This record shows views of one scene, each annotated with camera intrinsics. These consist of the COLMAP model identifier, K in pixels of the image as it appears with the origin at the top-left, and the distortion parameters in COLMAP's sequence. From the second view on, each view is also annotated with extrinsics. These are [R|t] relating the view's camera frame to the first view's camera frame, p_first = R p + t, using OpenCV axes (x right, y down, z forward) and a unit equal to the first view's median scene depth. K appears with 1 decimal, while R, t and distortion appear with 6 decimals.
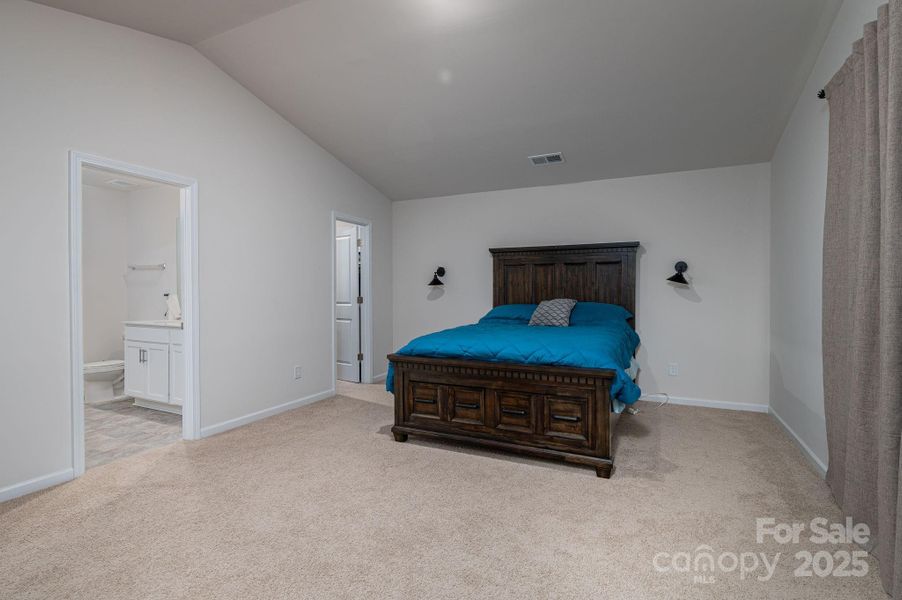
lens RADIAL K [[440.1, 0, 450.3], [0, 440.1, 295.8], [0, 0, 1]] dist [0.002216, 0.000400]
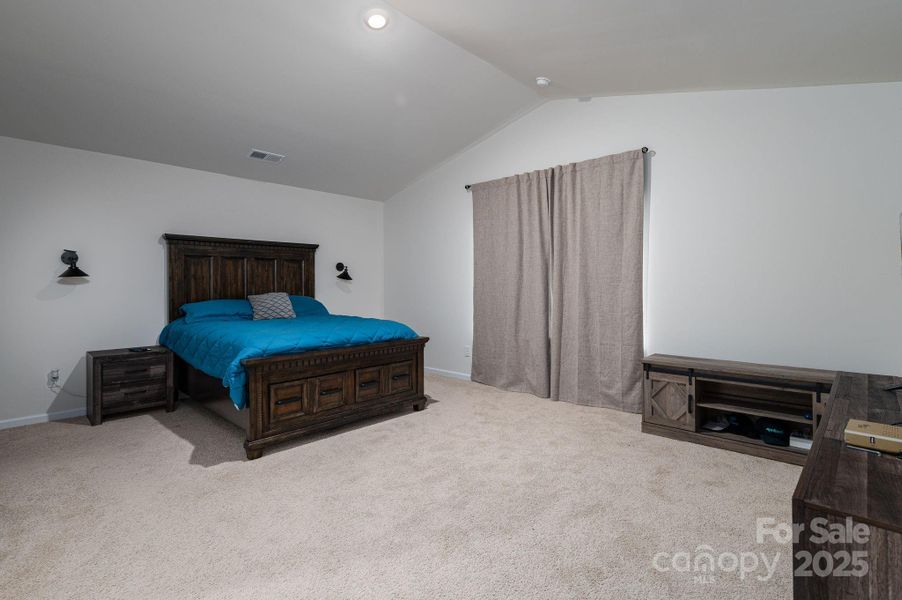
lens RADIAL K [[440.1, 0, 470.3], [0, 440.1, 283.3], [0, 0, 1]] dist [0.002216, 0.000400]
pose [[0.264385, 0.002116, 0.964415, -0.670623], [0.015691, 0.999856, -0.006496, -0.001218], [-0.964290, 0.016850, 0.264314, 0.285683]]
